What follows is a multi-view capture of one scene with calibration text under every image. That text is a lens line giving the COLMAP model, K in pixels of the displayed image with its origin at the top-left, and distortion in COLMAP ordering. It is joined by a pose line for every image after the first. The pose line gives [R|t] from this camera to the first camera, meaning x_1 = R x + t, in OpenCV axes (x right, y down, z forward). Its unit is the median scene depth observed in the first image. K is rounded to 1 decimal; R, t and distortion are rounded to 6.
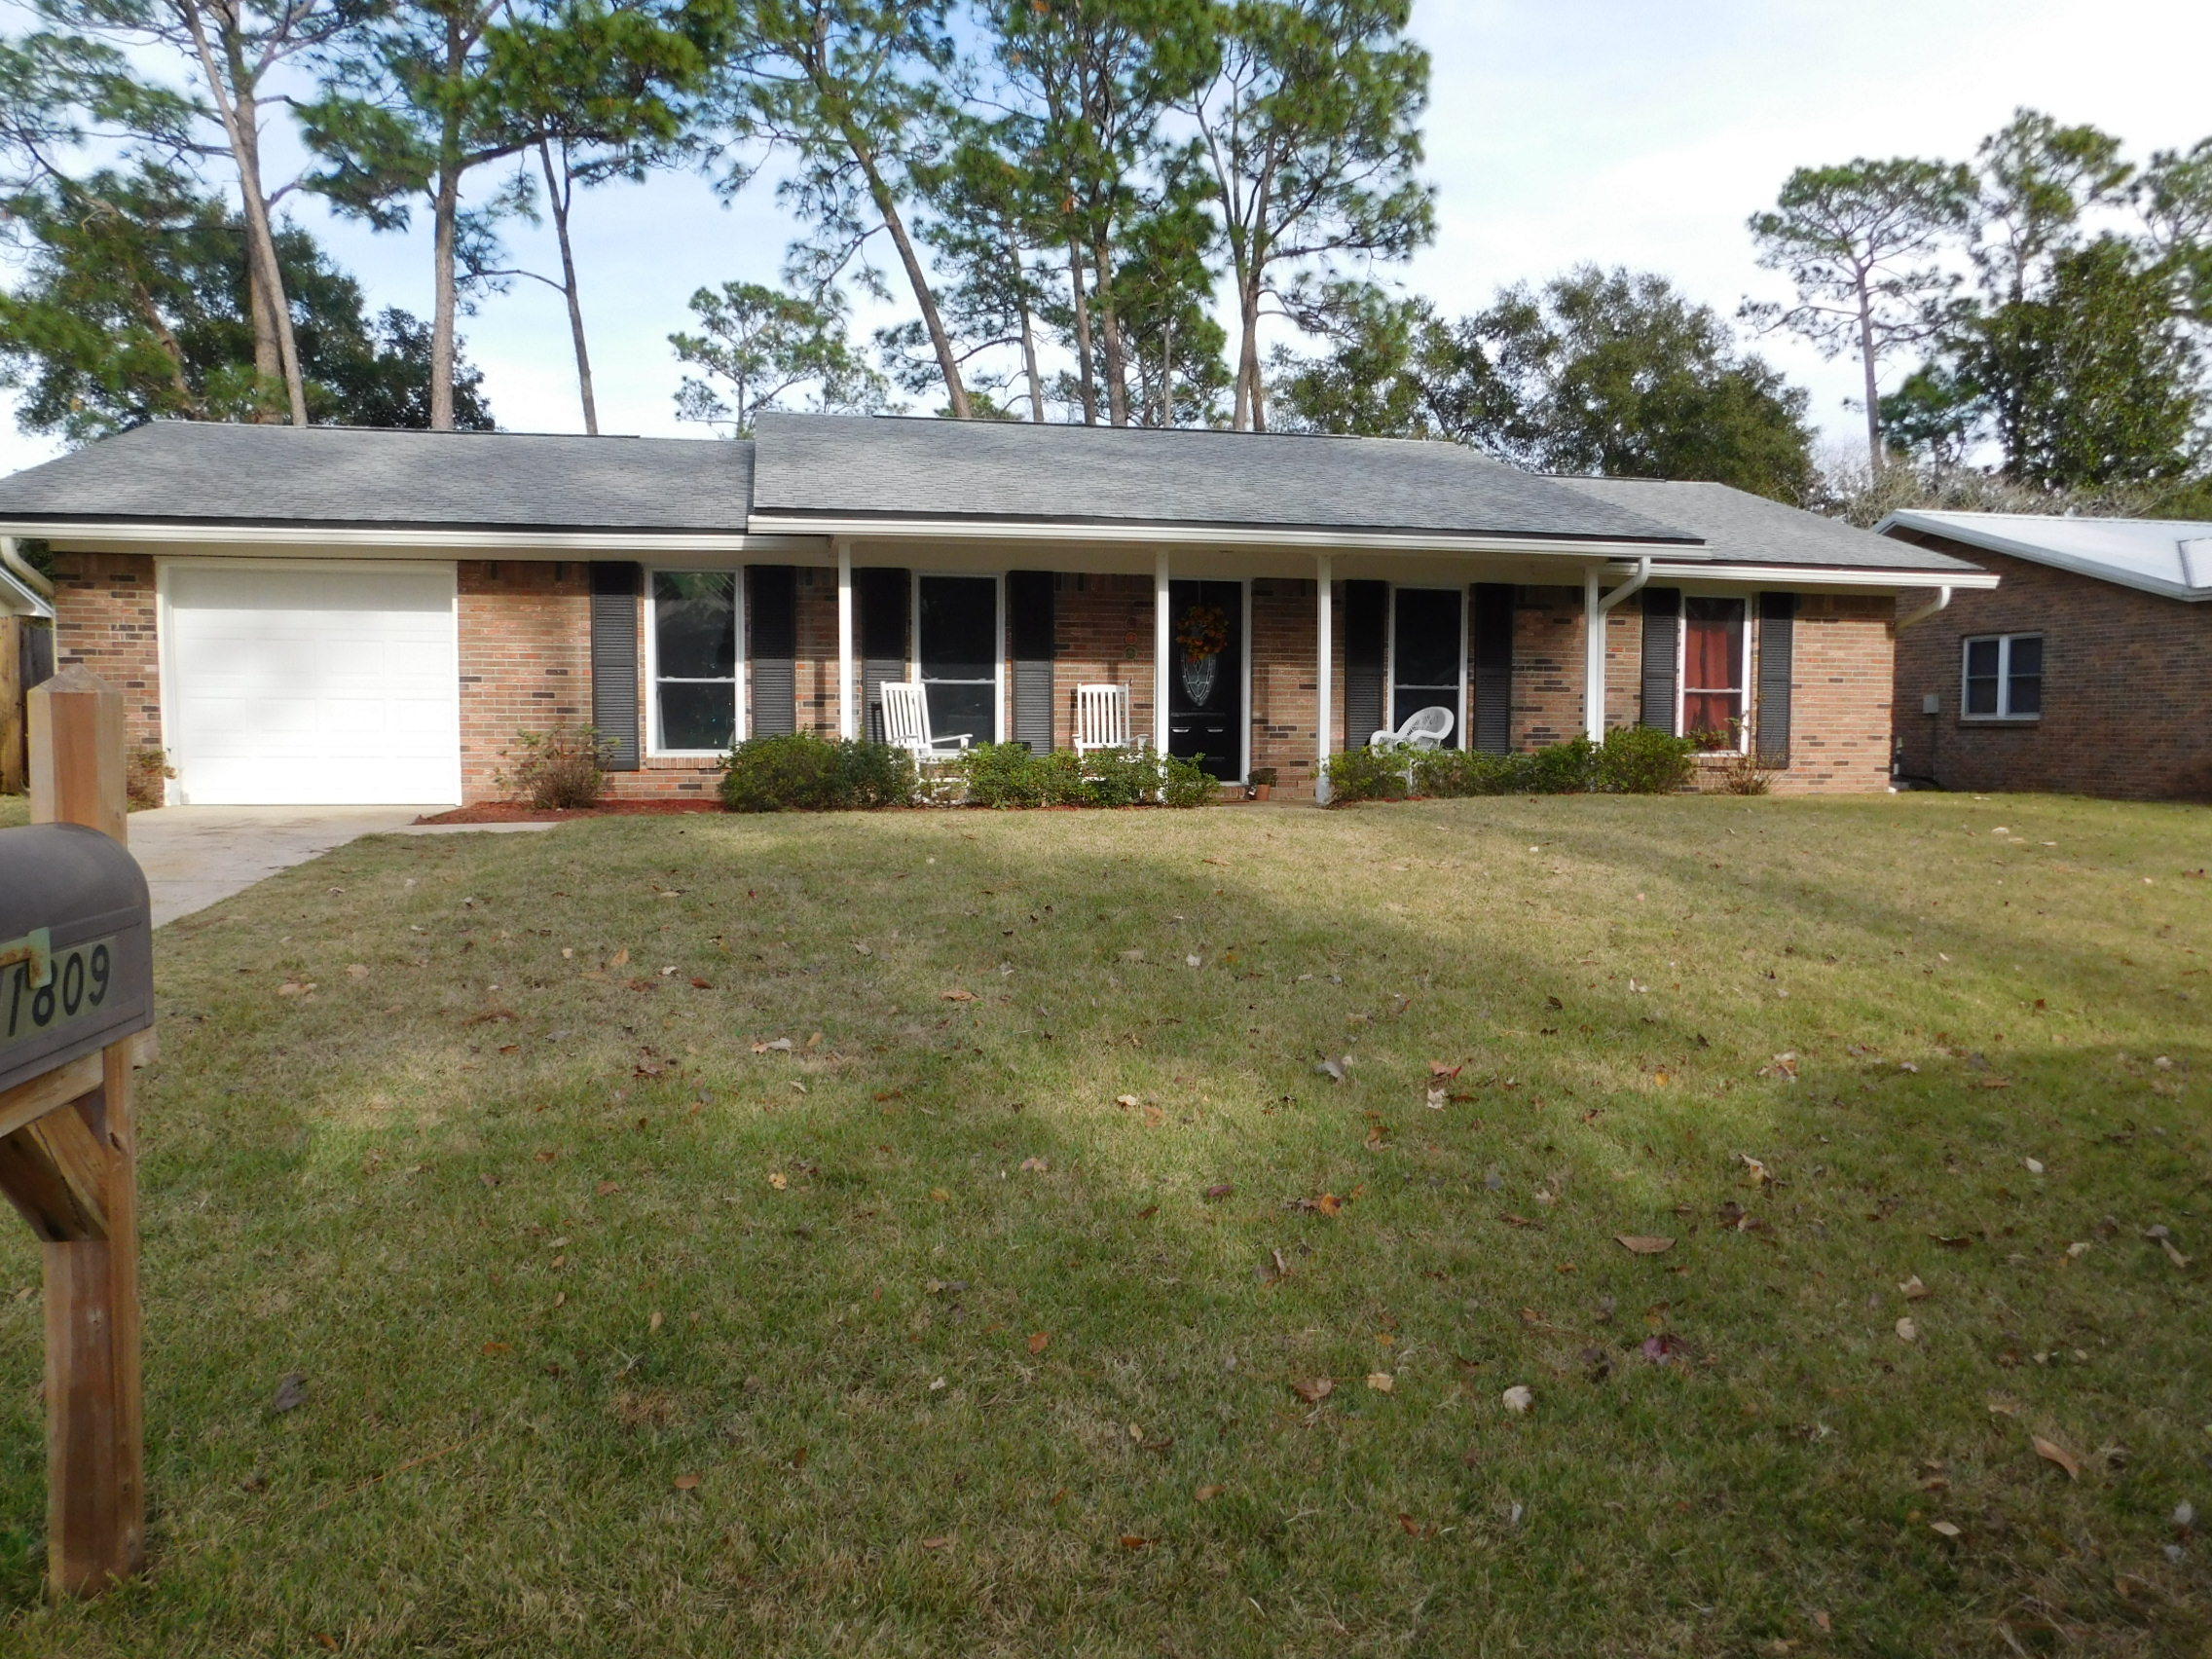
lens RADIAL K [[1532.5, 0, 1100.5], [0, 1532.5, 844.7], [0, 0, 1]] dist [-0.086454, 0.070949]
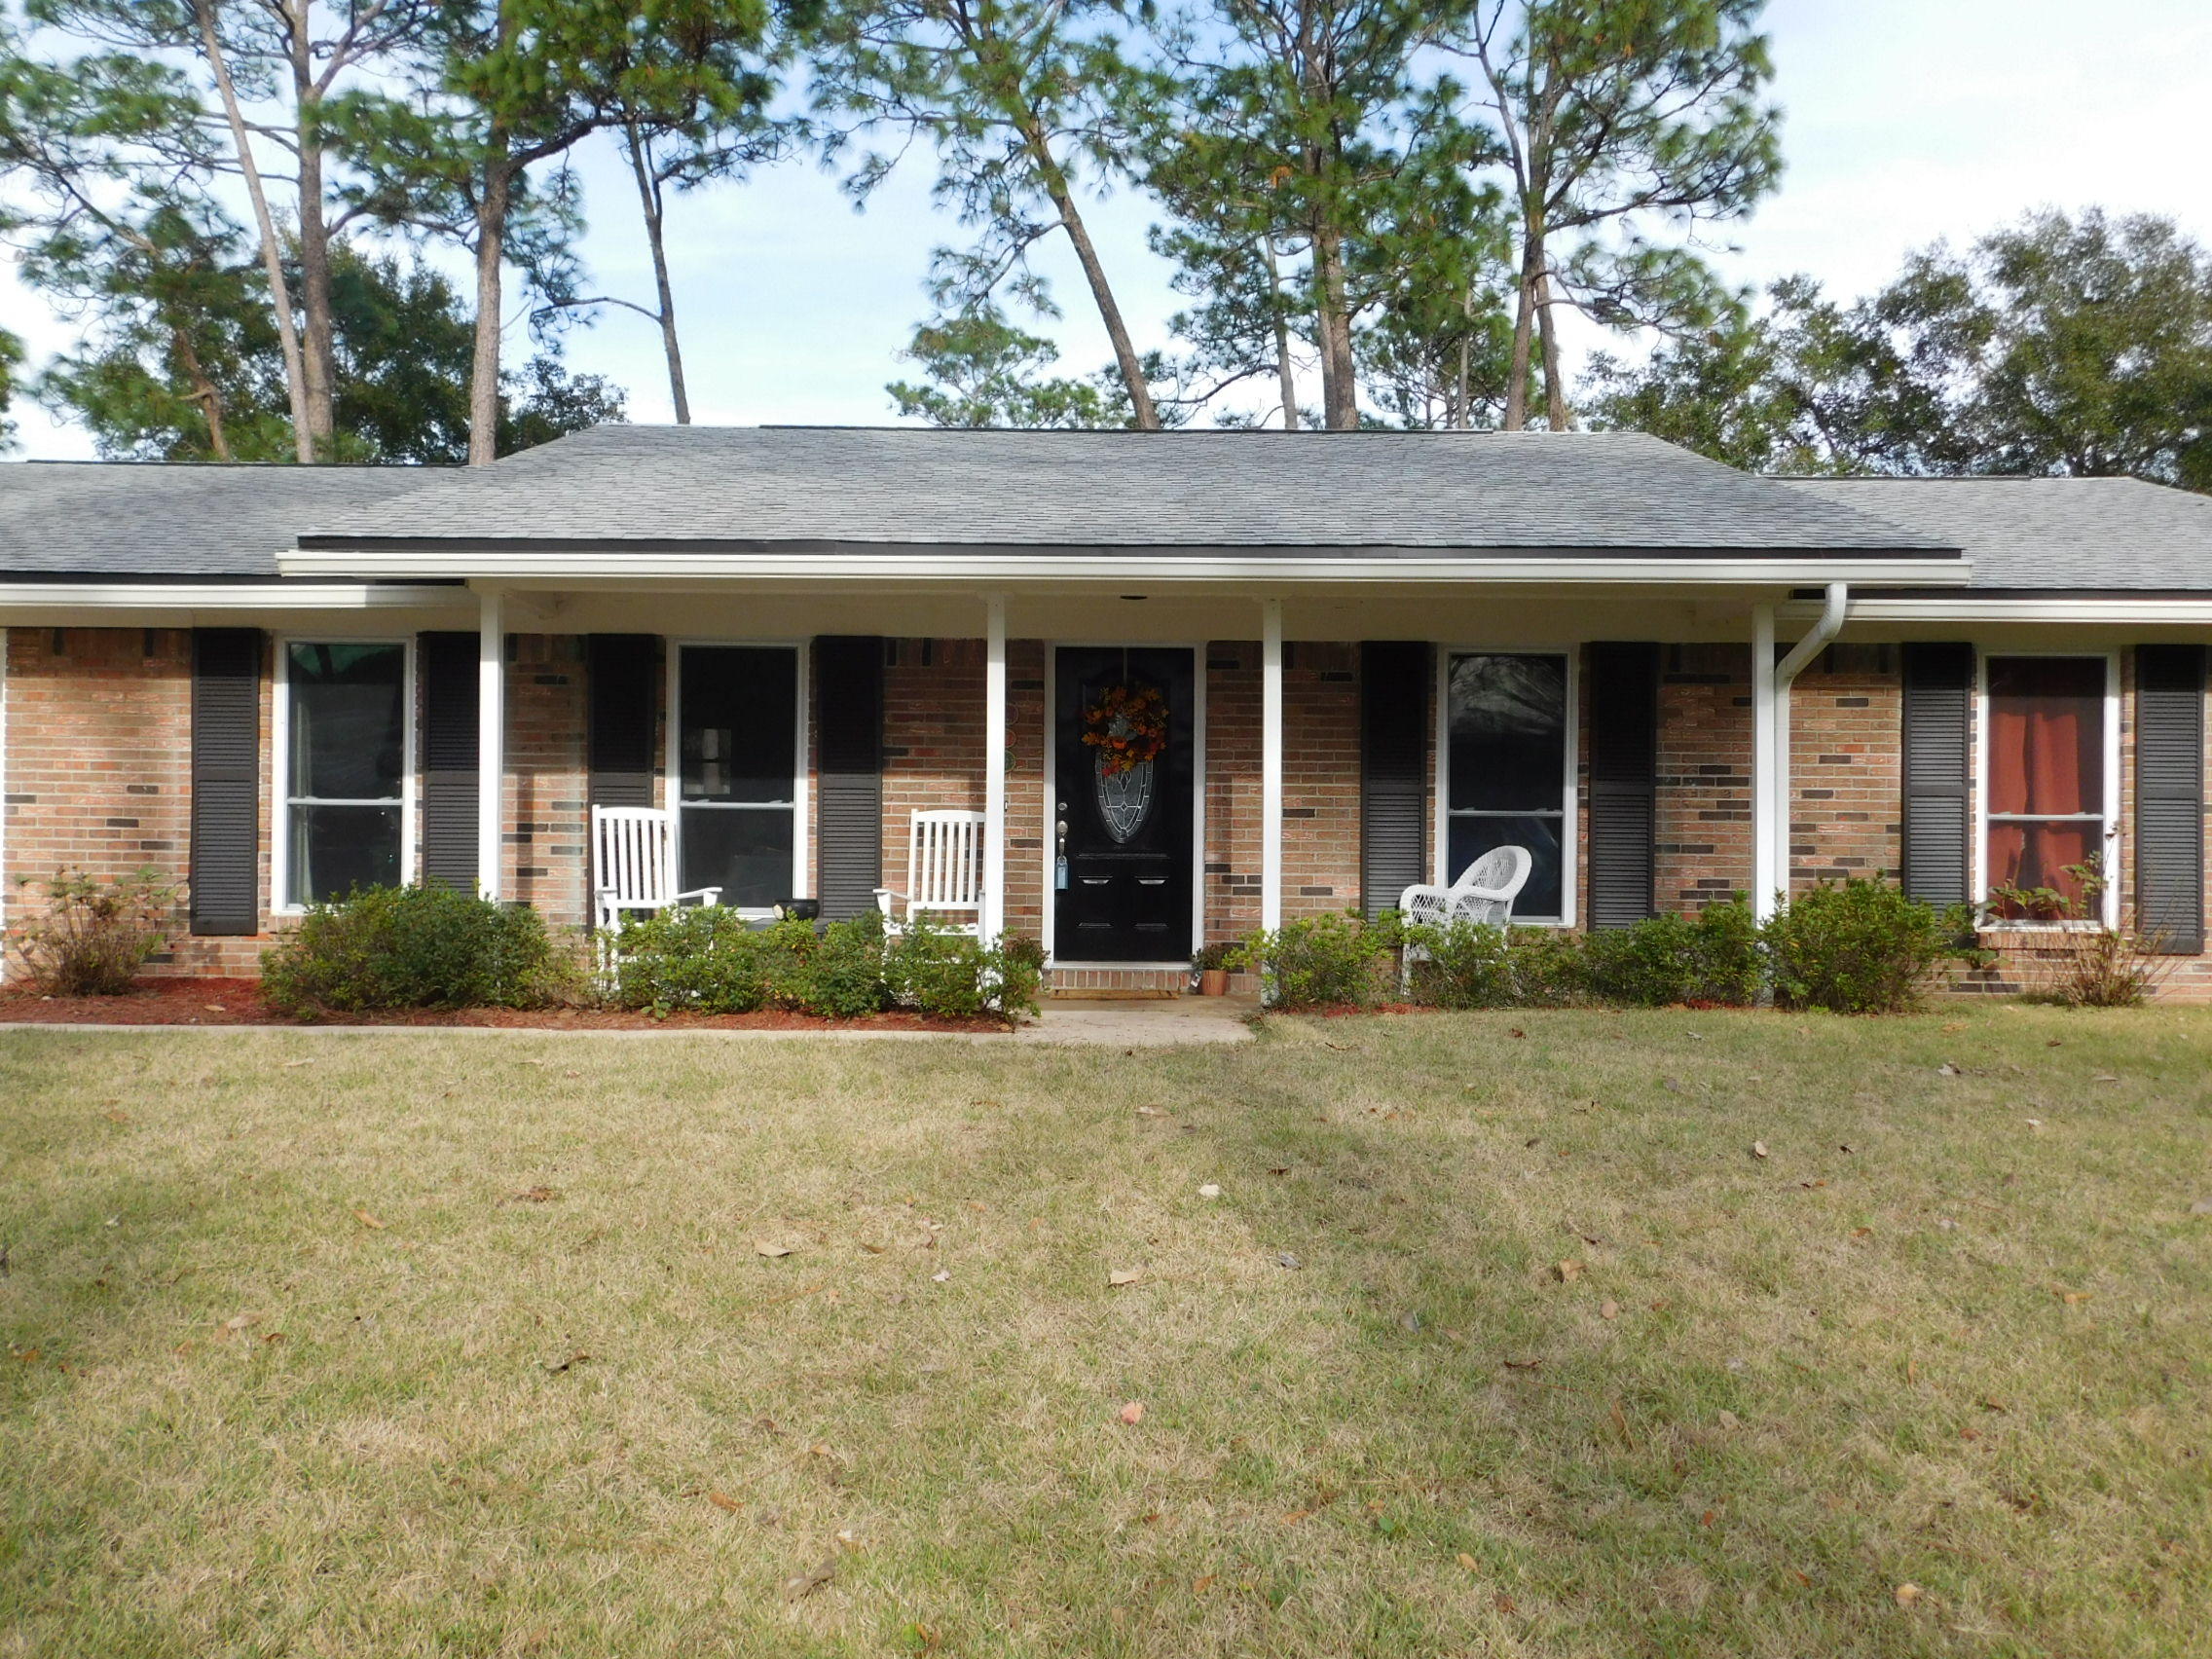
lens RADIAL K [[1809.2, 0, 1095.4], [0, 1809.2, 838.2], [0, 0, 1]] dist [0.021707, -0.005703]
pose [[0.976807, 0.004962, -0.214066, 0.089267], [-0.022333, 0.996640, -0.078804, -0.013944], [0.212956, 0.081757, 0.973635, 0.111710]]
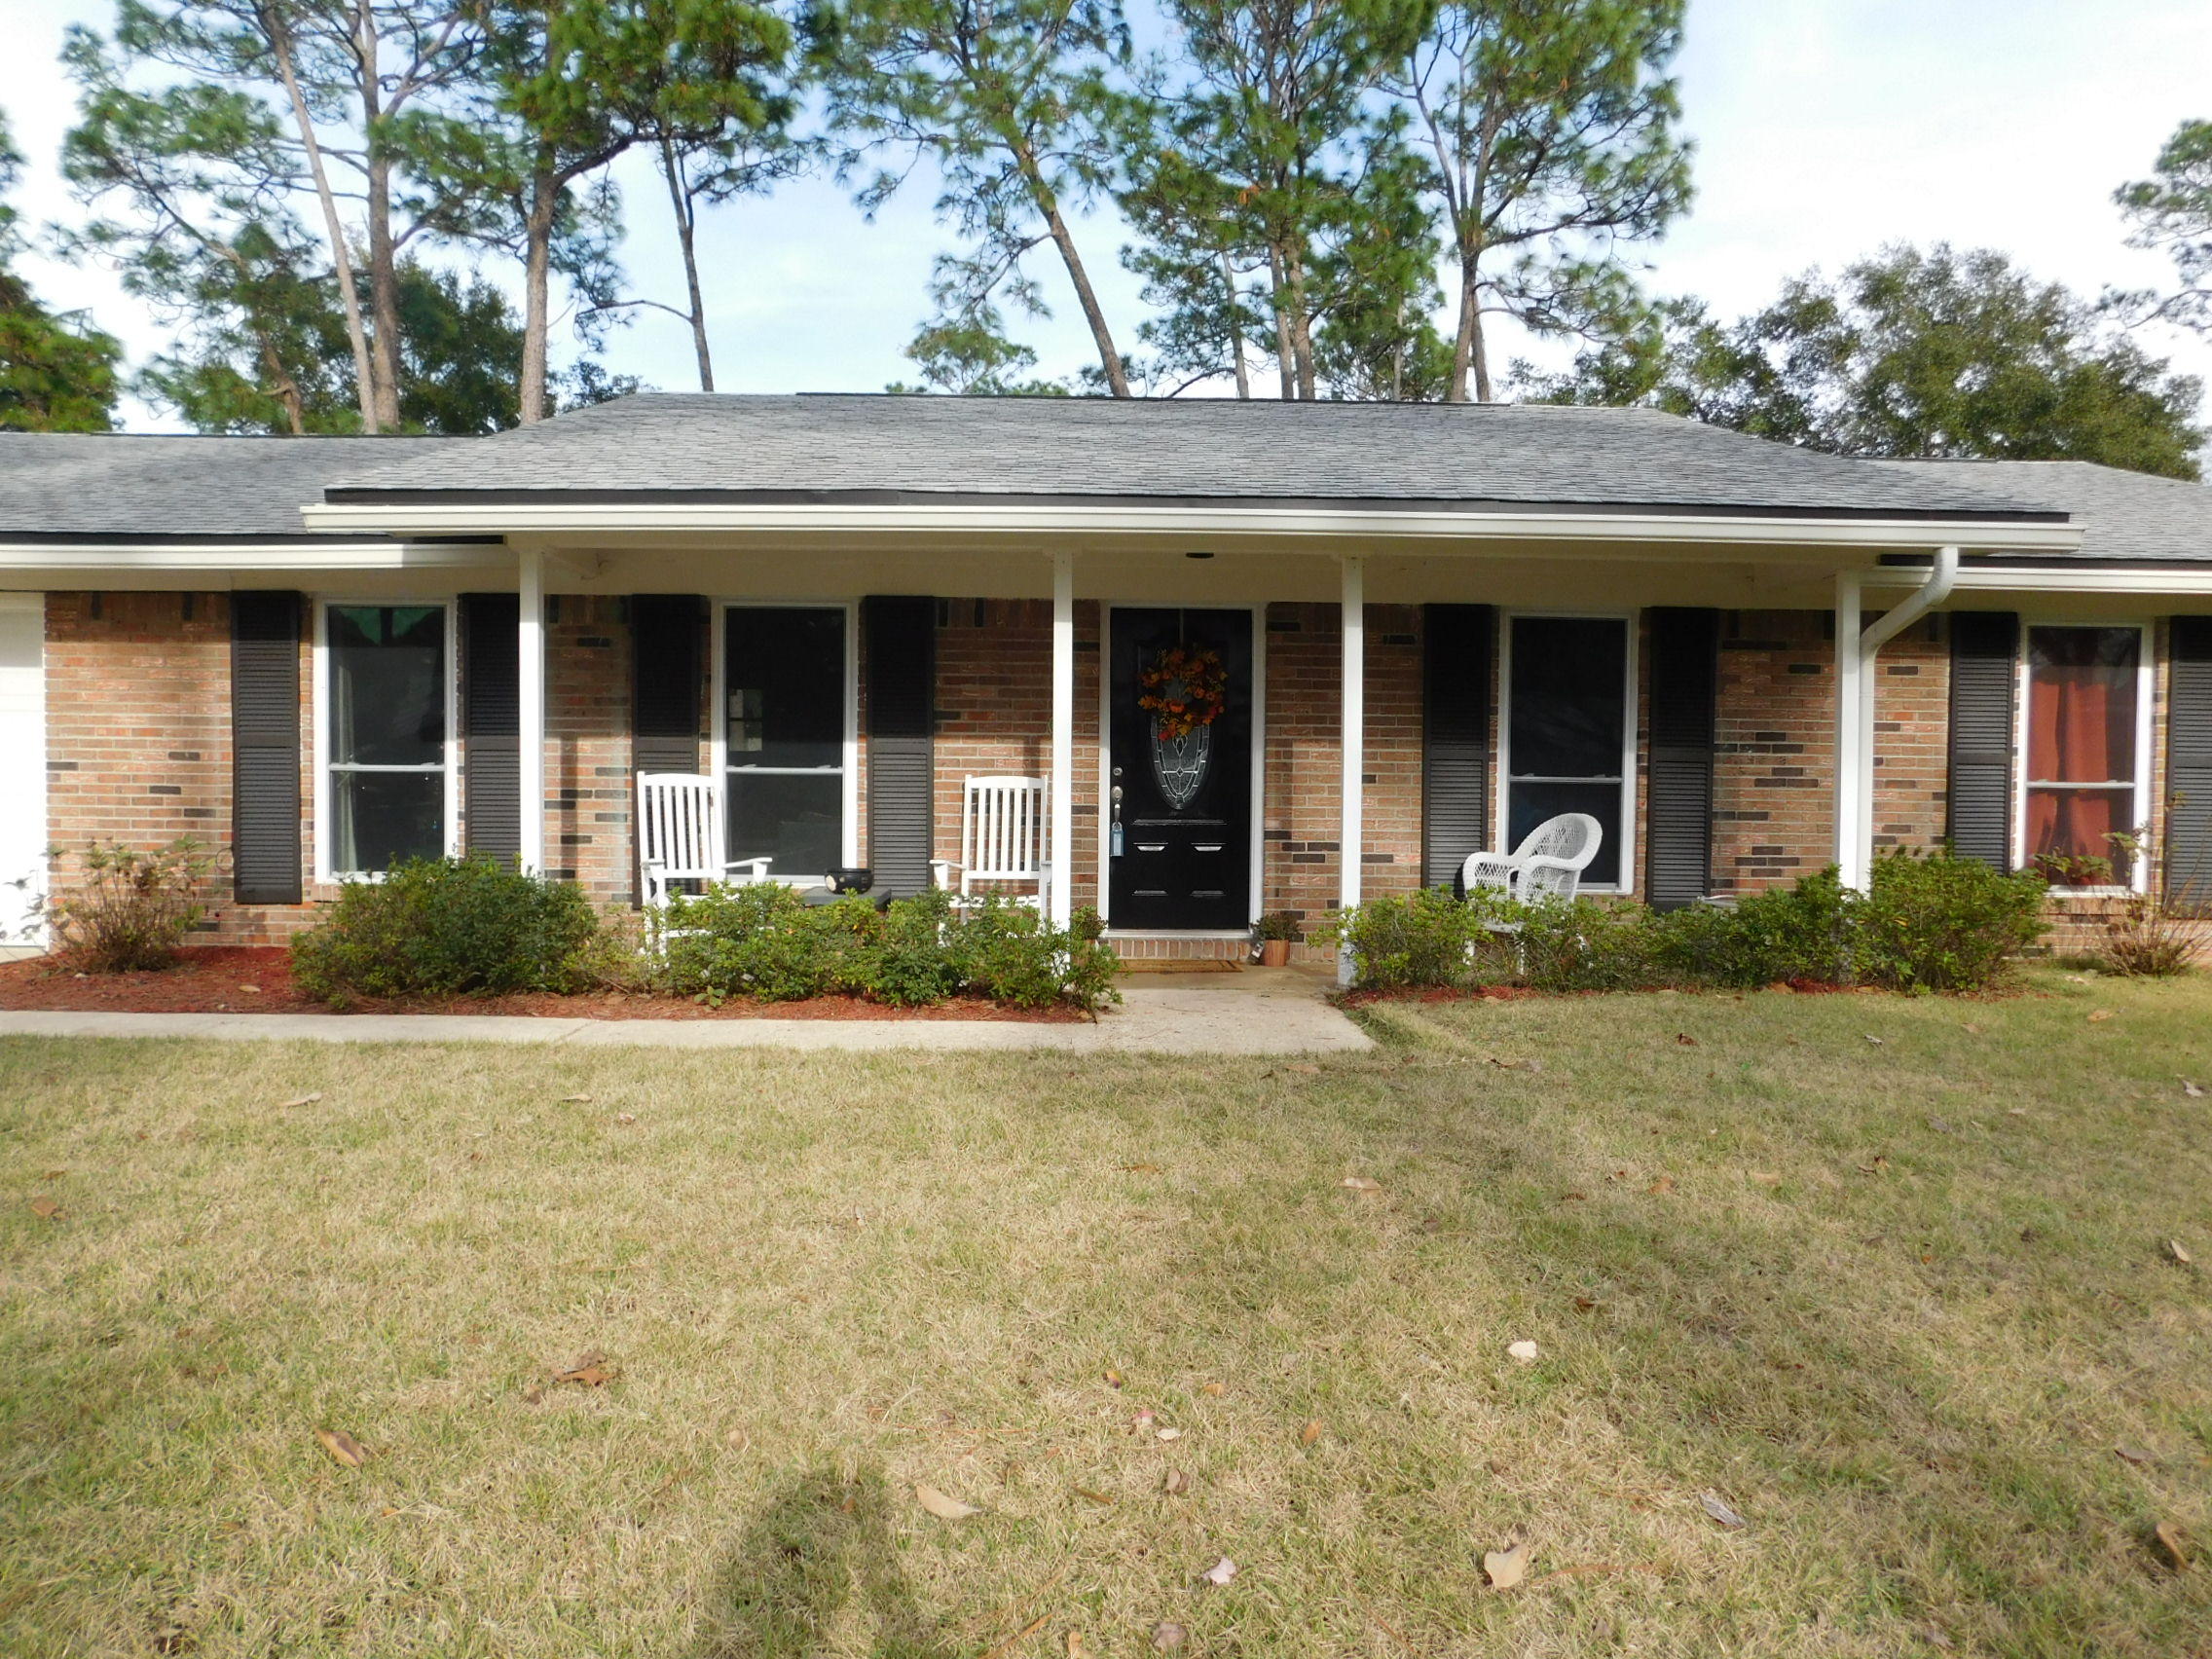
lens RADIAL K [[1532.5, 0, 1100.5], [0, 1532.5, 844.7], [0, 0, 1]] dist [-0.086454, 0.070949]
pose [[0.982672, 0.013047, -0.184893, 0.061791], [-0.020174, 0.999122, -0.036718, -0.022062], [0.184251, 0.039812, 0.982073, 0.160588]]
